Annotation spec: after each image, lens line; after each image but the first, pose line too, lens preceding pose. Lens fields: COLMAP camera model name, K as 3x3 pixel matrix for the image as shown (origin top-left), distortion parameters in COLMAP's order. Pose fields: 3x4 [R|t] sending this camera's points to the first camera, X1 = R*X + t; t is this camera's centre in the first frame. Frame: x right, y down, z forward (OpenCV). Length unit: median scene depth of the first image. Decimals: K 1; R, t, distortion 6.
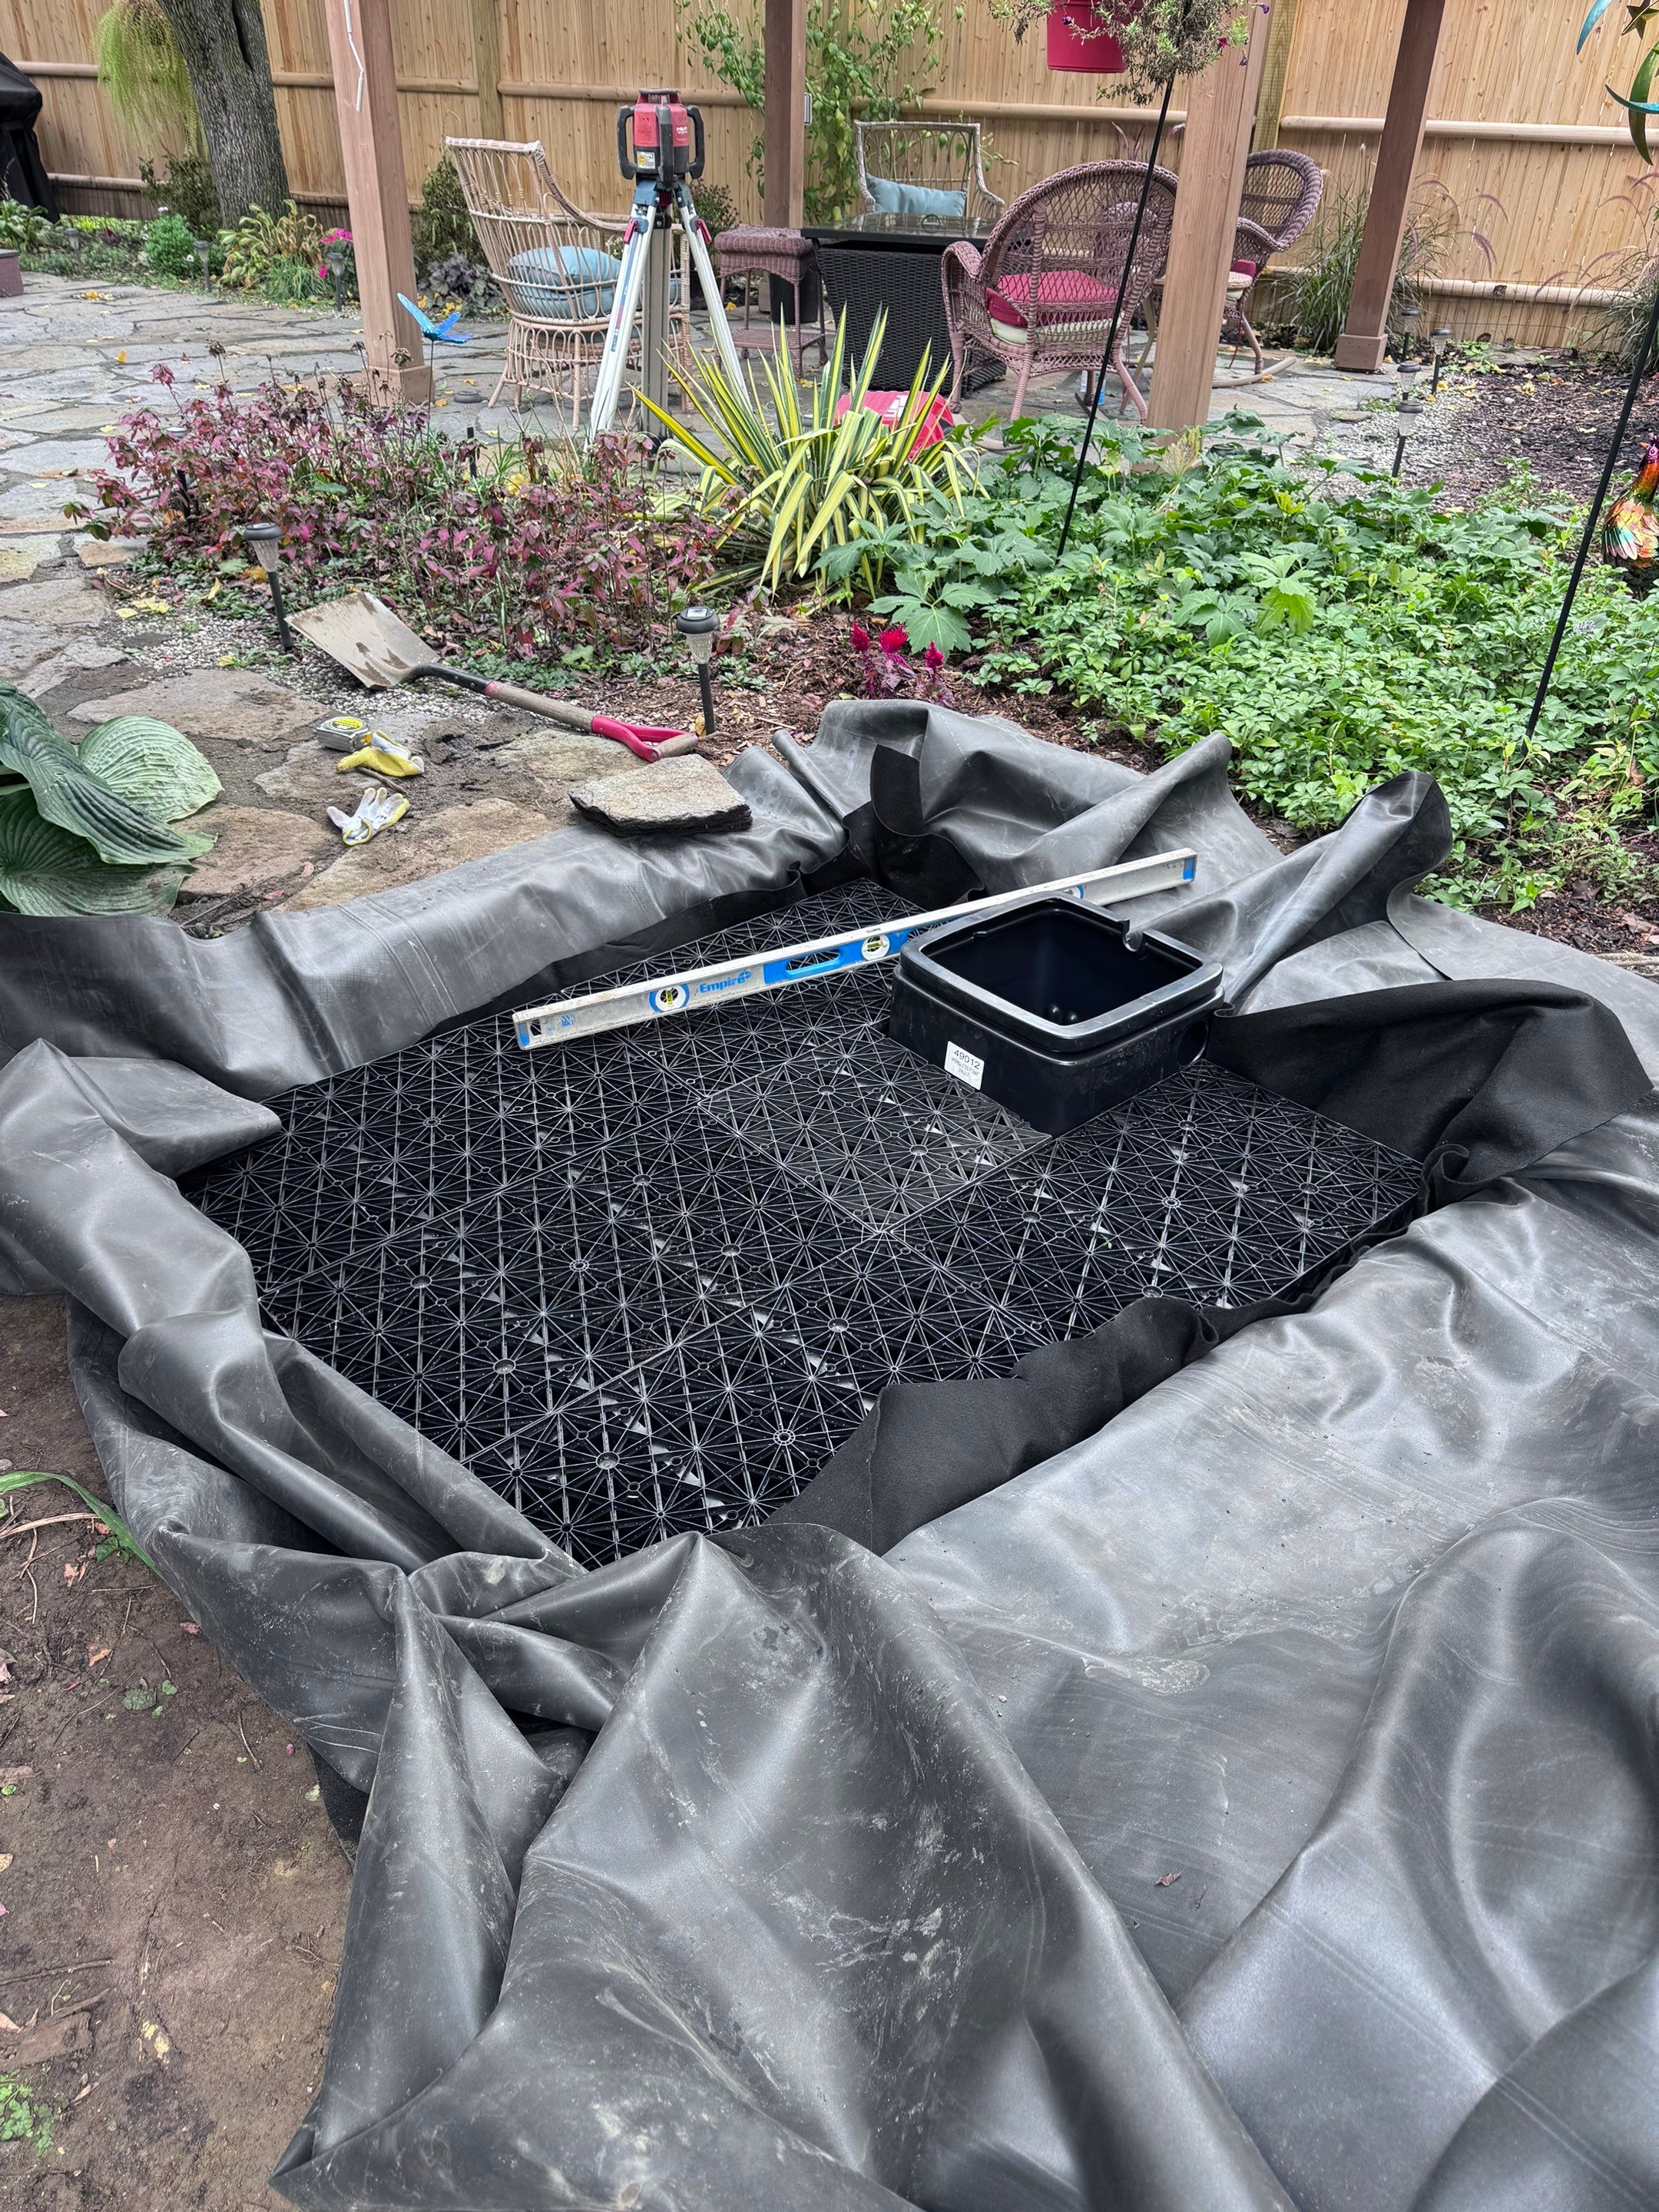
lens RADIAL K [[1631.8, 0, 829.5], [0, 1631.8, 1106.0], [0, 0, 1]] dist [-0.063166, 0.097376]
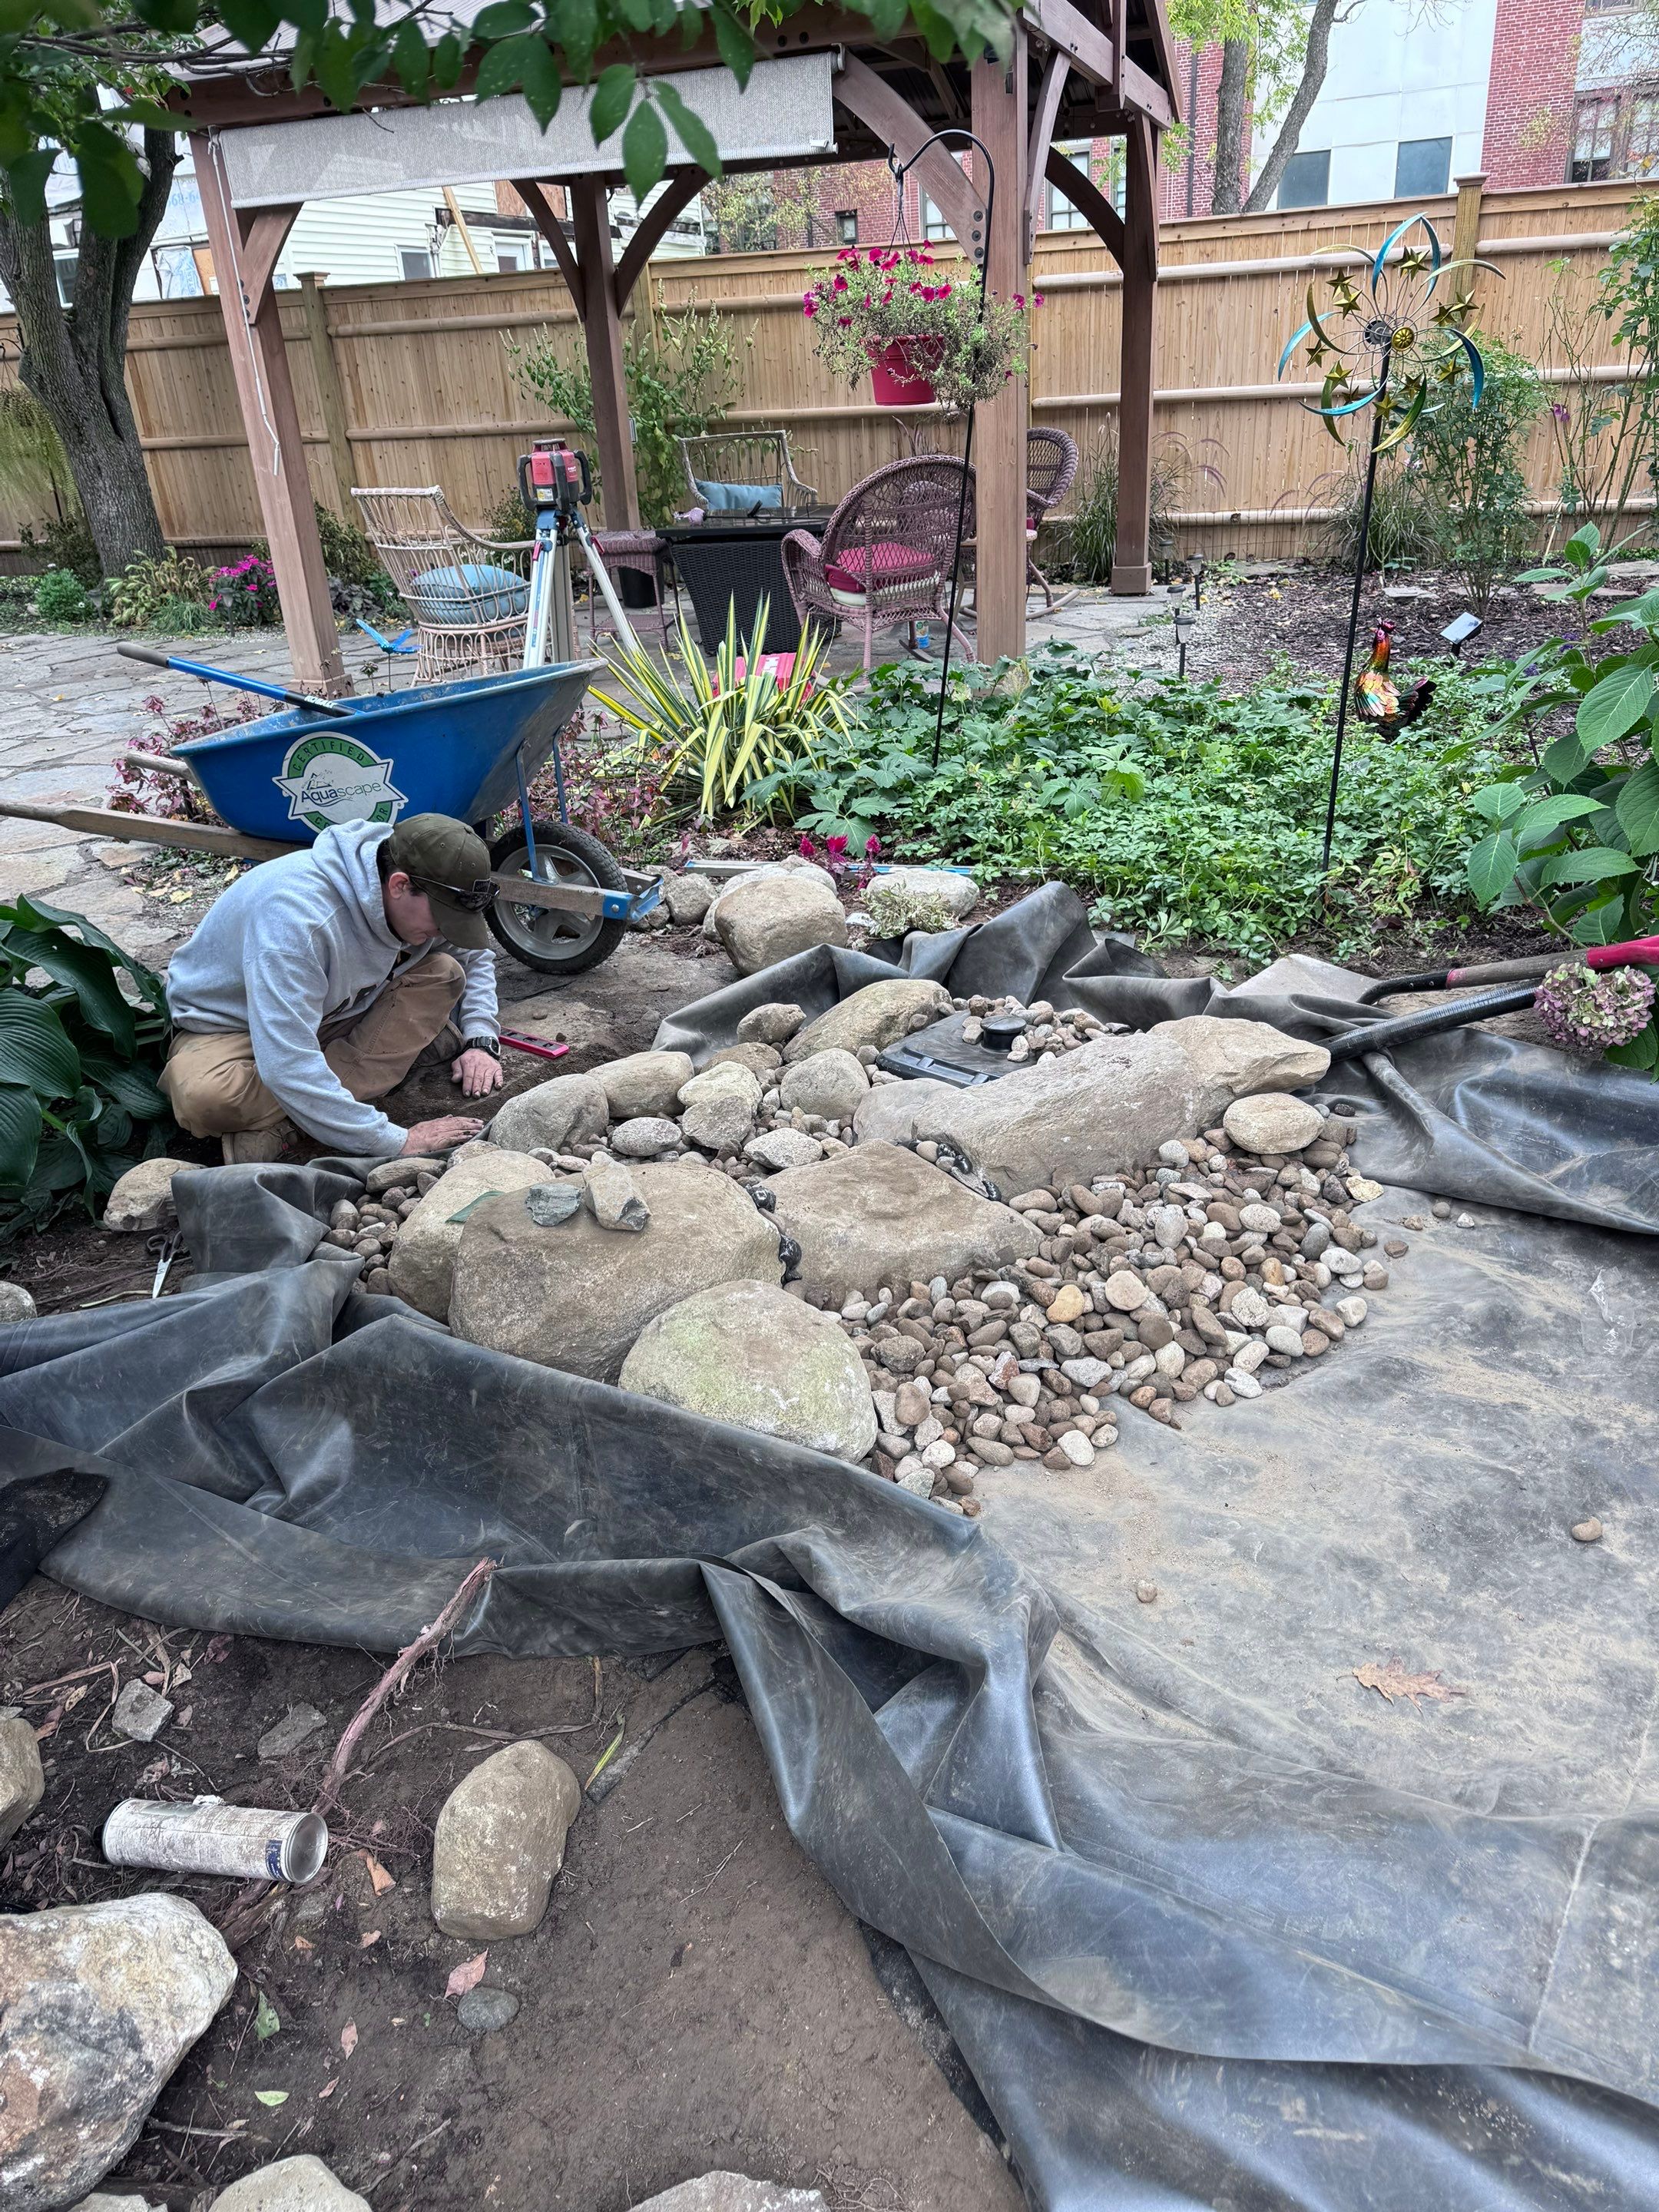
lens RADIAL K [[1592.4, 0, 823.0], [0, 1592.4, 1110.8], [0, 0, 1]] dist [0.055070, -0.060208]
pose [[0.987967, -0.130260, 0.083392, -0.077990], [0.140335, 0.981630, -0.129261, 0.064758], [-0.065022, 0.139408, 0.988098, -0.166531]]
